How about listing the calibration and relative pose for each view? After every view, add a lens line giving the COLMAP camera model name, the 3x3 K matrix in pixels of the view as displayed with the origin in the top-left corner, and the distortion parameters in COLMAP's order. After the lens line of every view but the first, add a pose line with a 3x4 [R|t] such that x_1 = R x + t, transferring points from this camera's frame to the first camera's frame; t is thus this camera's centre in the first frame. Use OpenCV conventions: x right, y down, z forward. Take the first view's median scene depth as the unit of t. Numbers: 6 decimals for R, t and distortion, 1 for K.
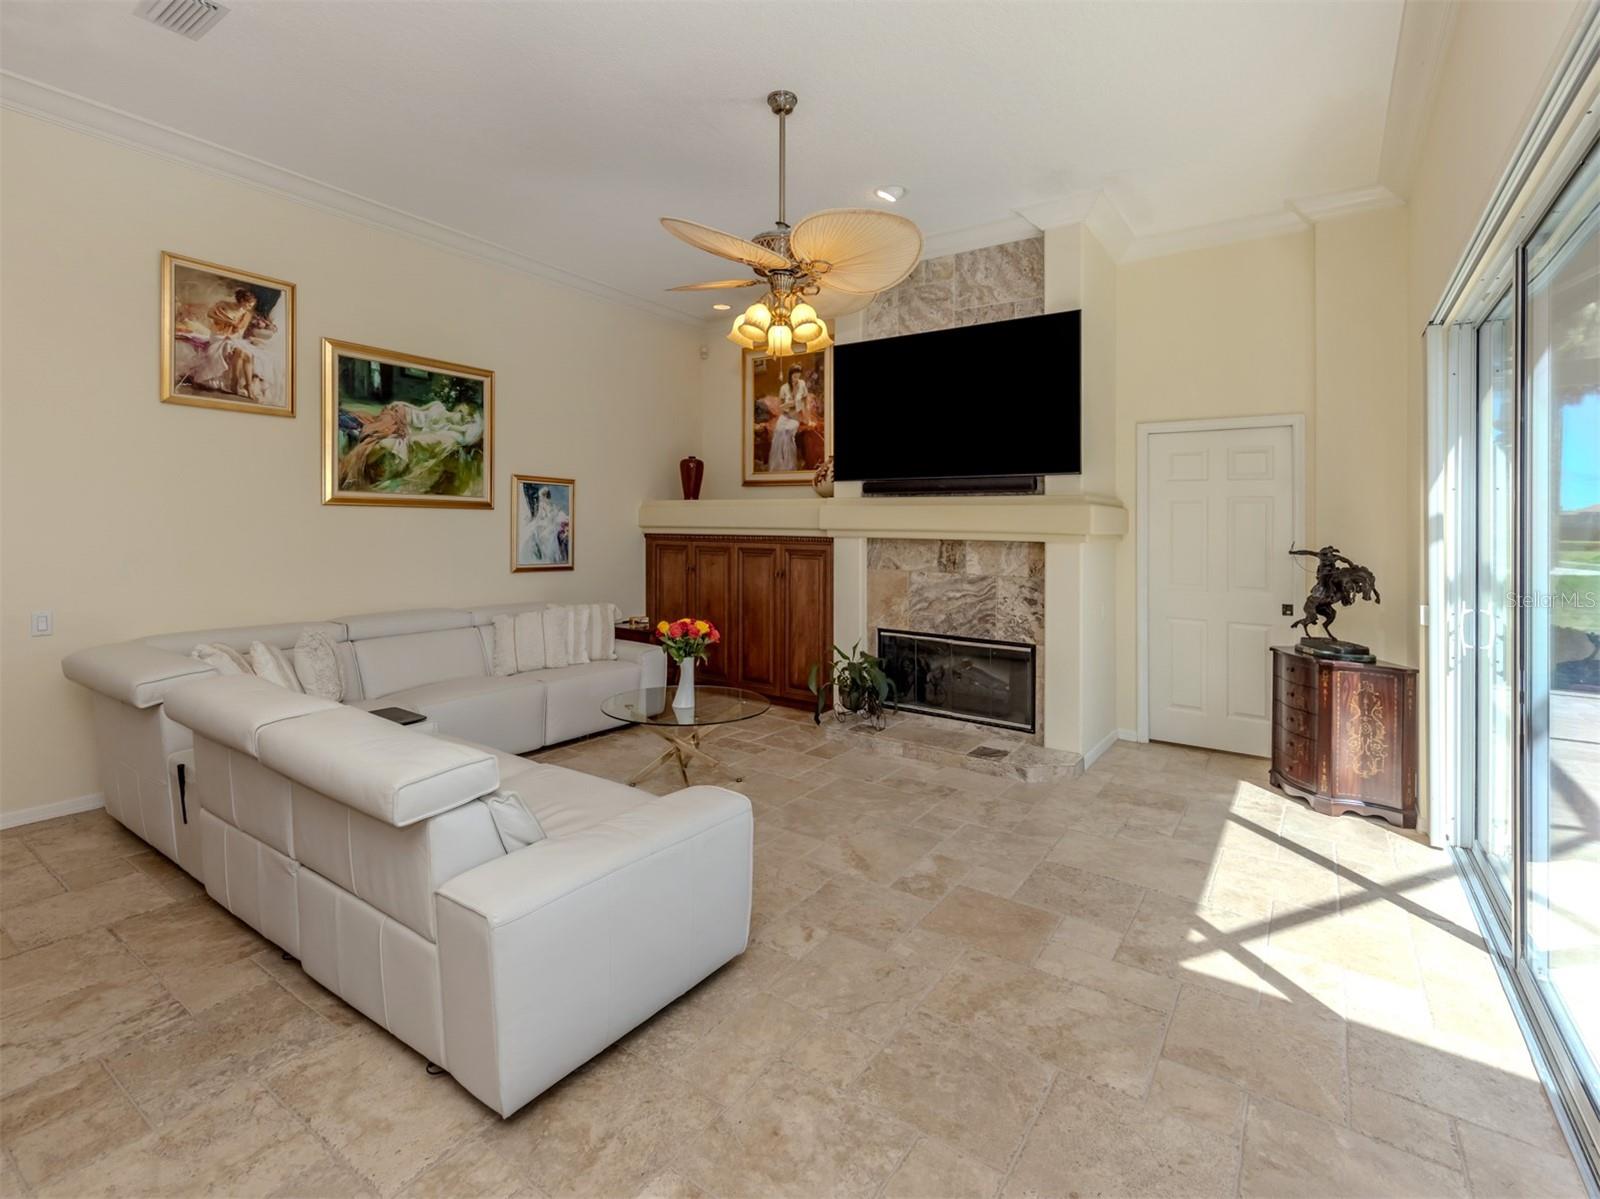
lens RADIAL K [[760.4, 0, 800.0], [0, 760.4, 599.5], [0, 0, 1]] dist [-0.000648, 0.000153]
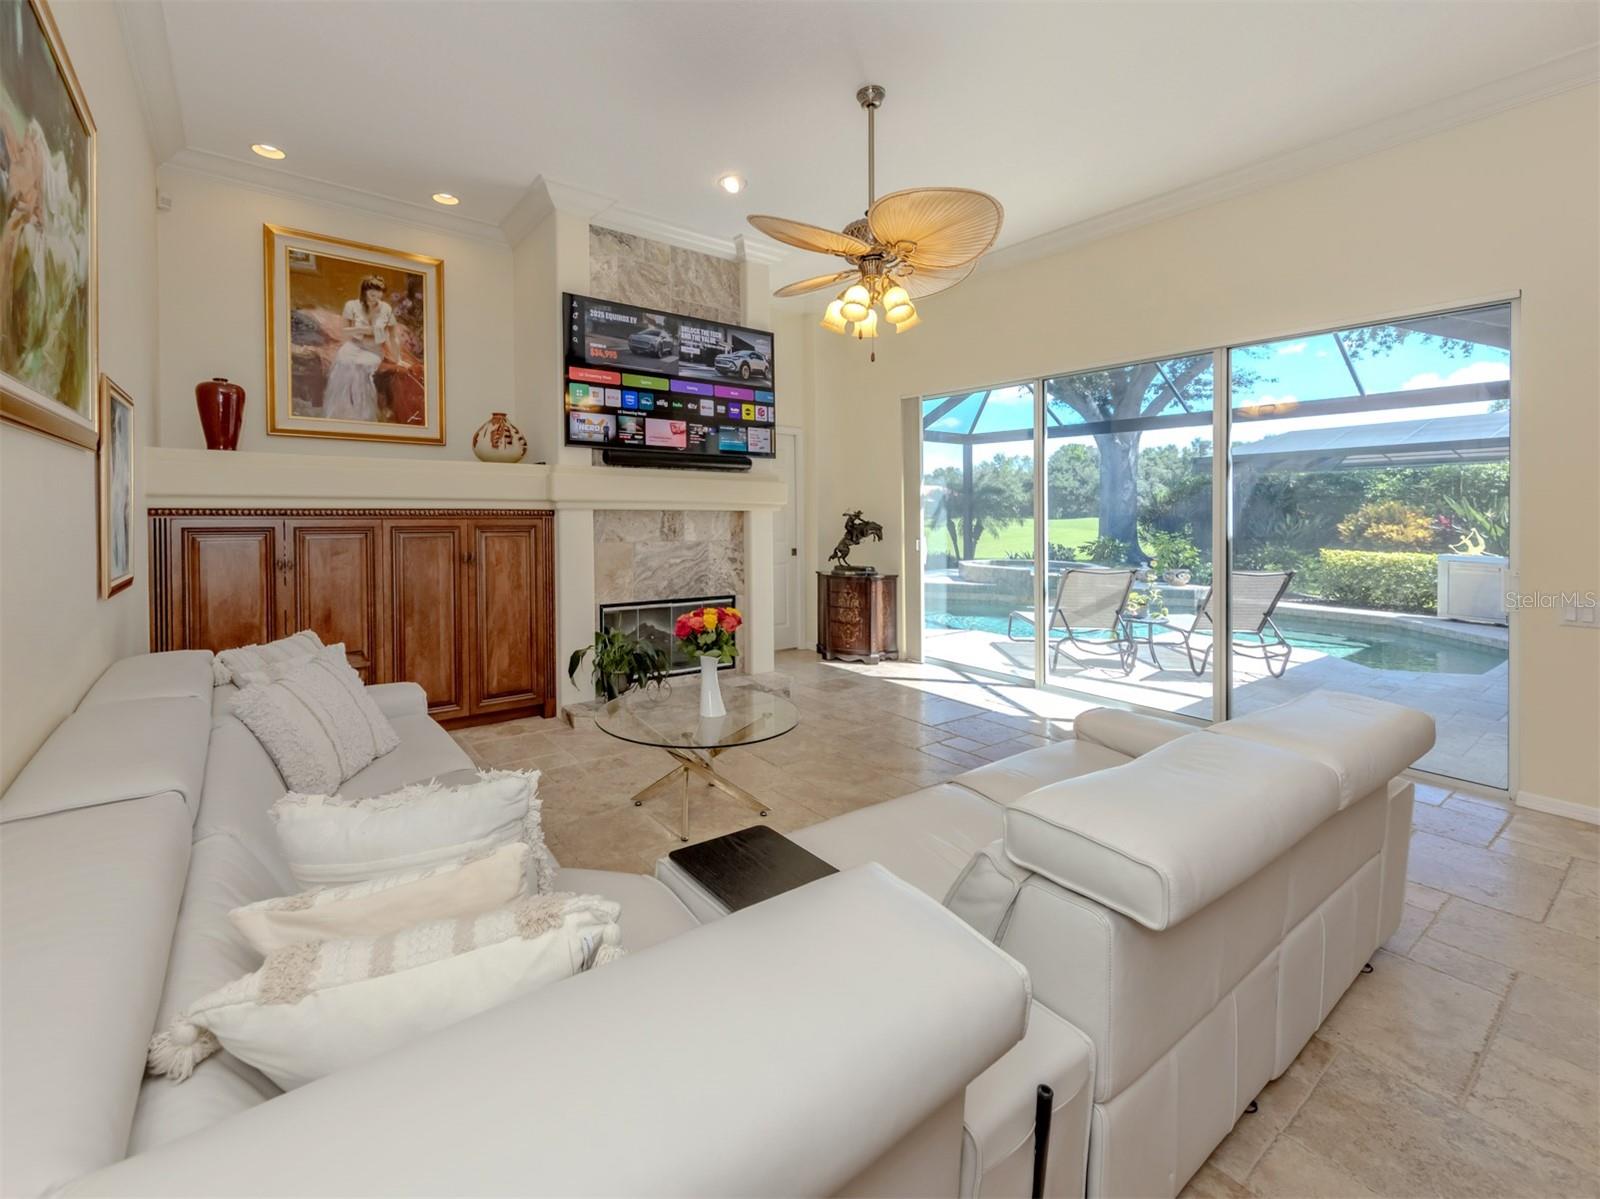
lens RADIAL K [[651.9, 0, 800.1], [0, 651.9, 550.4], [0, 0, 1]] dist [0.002740, 0.000269]
pose [[0.347020, -0.070739, 0.935186, -0.576880], [0.086685, 0.995302, 0.043120, -0.044201], [-0.933843, 0.066103, 0.351522, 0.489621]]
